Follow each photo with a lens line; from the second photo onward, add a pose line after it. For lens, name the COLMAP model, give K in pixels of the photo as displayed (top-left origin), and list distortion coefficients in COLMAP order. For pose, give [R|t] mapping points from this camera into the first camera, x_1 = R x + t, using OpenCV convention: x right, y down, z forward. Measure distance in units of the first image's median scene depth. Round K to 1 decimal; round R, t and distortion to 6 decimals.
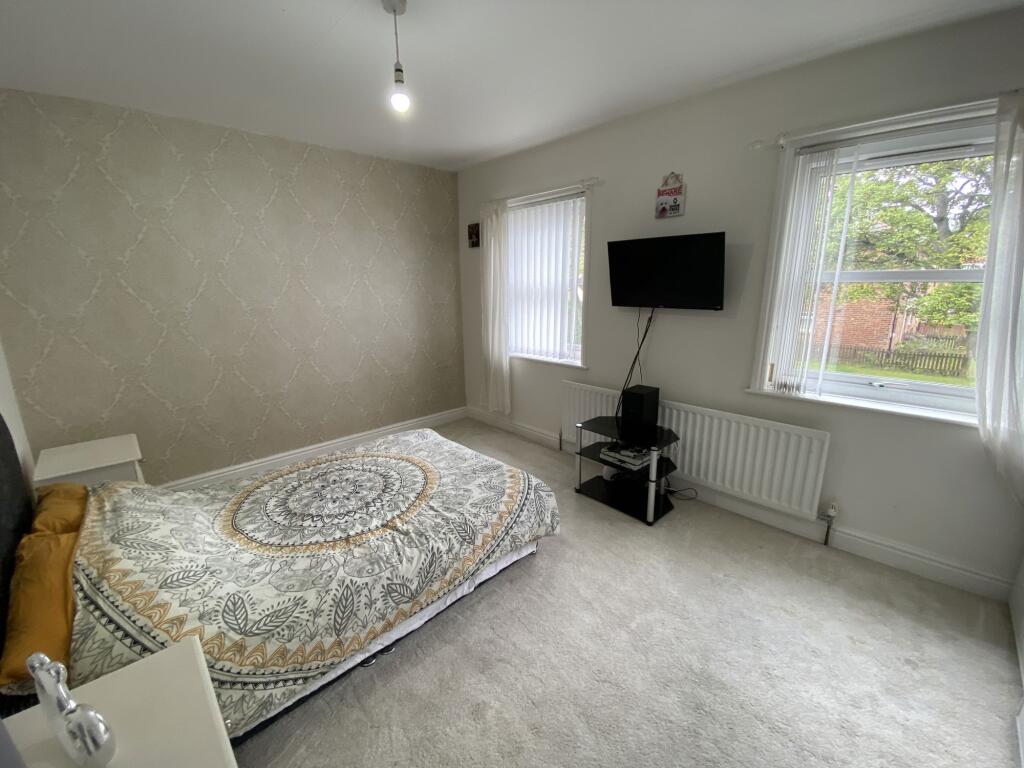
lens RADIAL K [[413.4, 0, 512.0], [0, 413.4, 384.0], [0, 0, 1]] dist [0.000149, 0.000001]
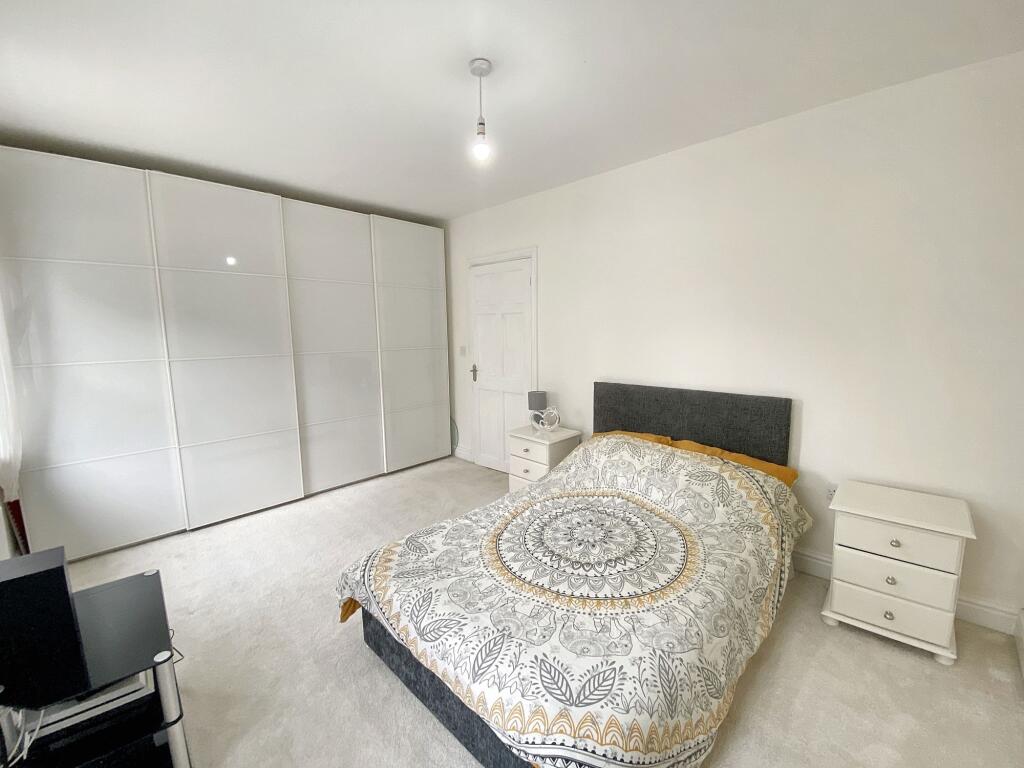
lens RADIAL K [[410.4, 0, 508.9], [0, 410.4, 381.9], [0, 0, 1]] dist [0.000522, -0.012365]
pose [[-0.999721, 0.017907, -0.015425, -0.223105], [0.011231, 0.934186, 0.356610, -0.364991], [0.020796, 0.356337, -0.934126, 1.637865]]
